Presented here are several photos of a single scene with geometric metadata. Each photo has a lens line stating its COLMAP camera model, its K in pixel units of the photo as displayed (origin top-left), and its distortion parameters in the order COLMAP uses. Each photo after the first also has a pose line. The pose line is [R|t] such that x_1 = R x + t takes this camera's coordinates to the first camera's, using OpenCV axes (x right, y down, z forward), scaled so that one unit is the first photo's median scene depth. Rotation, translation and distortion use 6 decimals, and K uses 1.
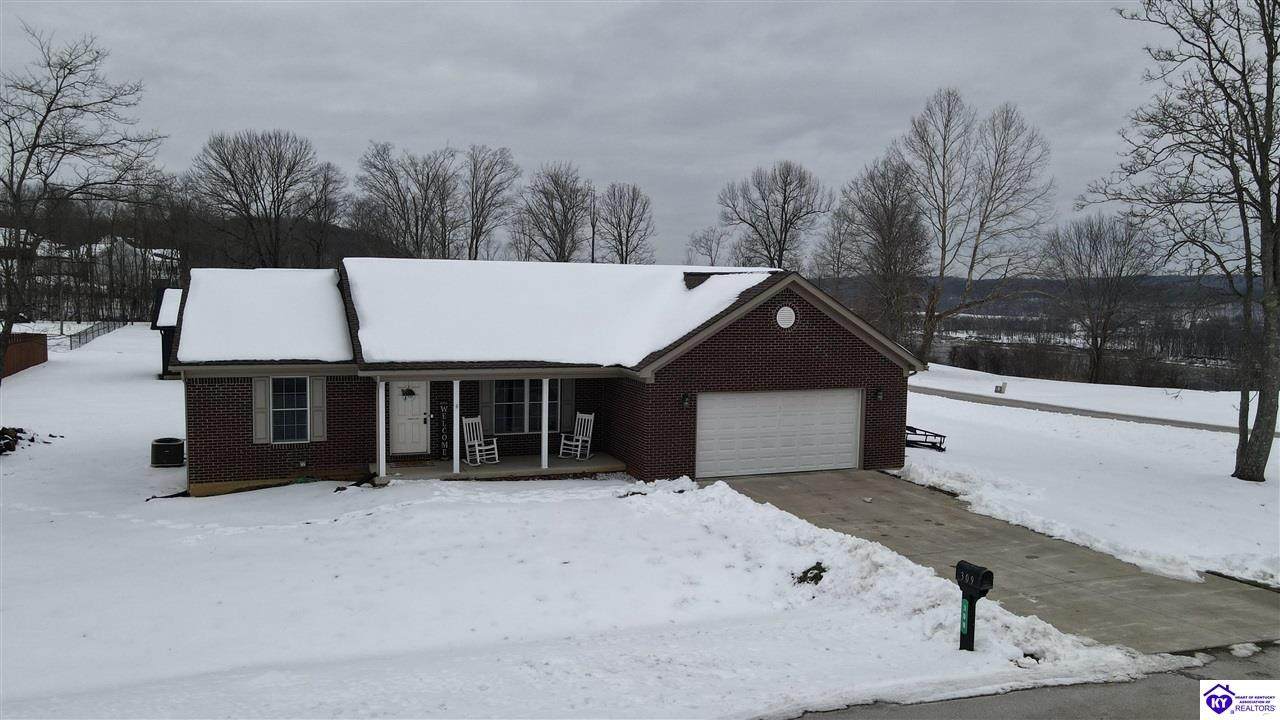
lens RADIAL K [[940.4, 0, 638.8], [0, 940.4, 362.0], [0, 0, 1]] dist [0.001849, 0.029548]
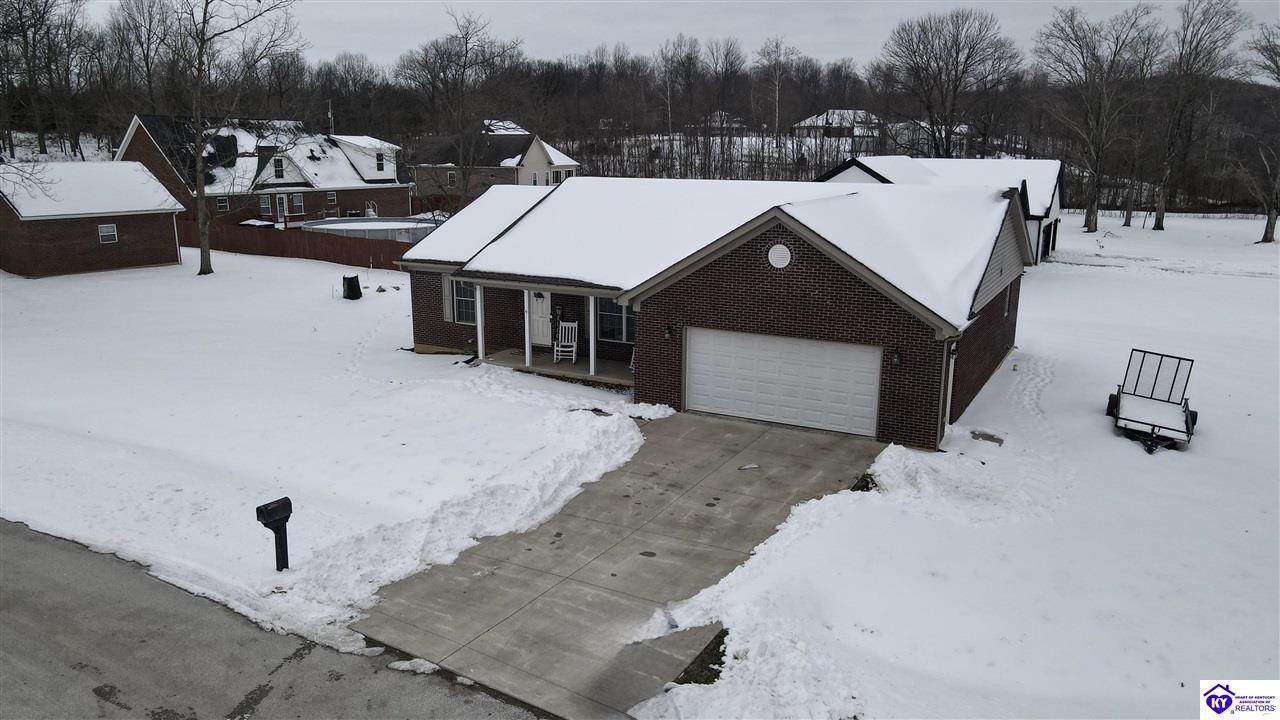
lens RADIAL K [[940.4, 0, 638.9], [0, 940.4, 361.8], [0, 0, 1]] dist [0.001849, 0.029548]
pose [[0.645147, 0.158254, -0.747490, 0.788683], [-0.054761, 0.985376, 0.161354, -0.089289], [0.762094, -0.063164, 0.644378, 0.316232]]
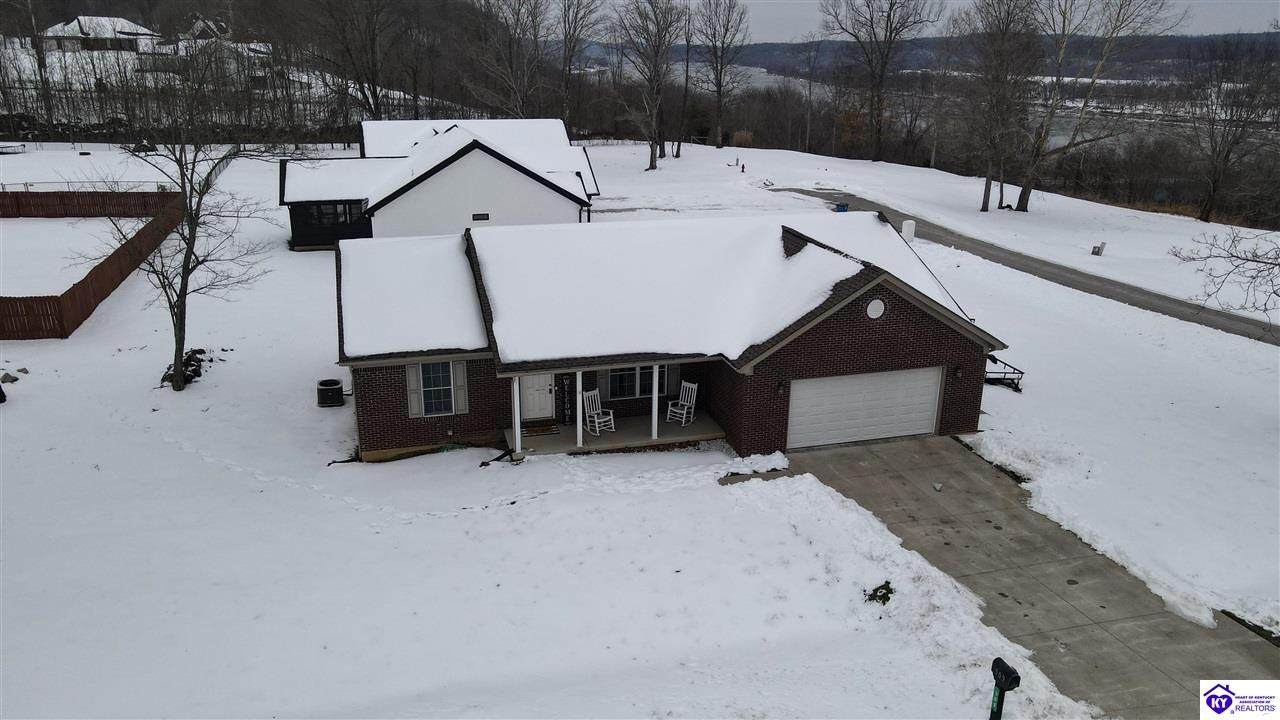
lens RADIAL K [[940.4, 0, 641.1], [0, 940.4, 360.5], [0, 0, 1]] dist [0.001849, 0.029548]
pose [[0.995858, 0.023100, -0.087937, -0.017514], [-0.001658, 0.971641, 0.236457, -0.254966], [0.090906, -0.235331, 0.967655, -0.095324]]
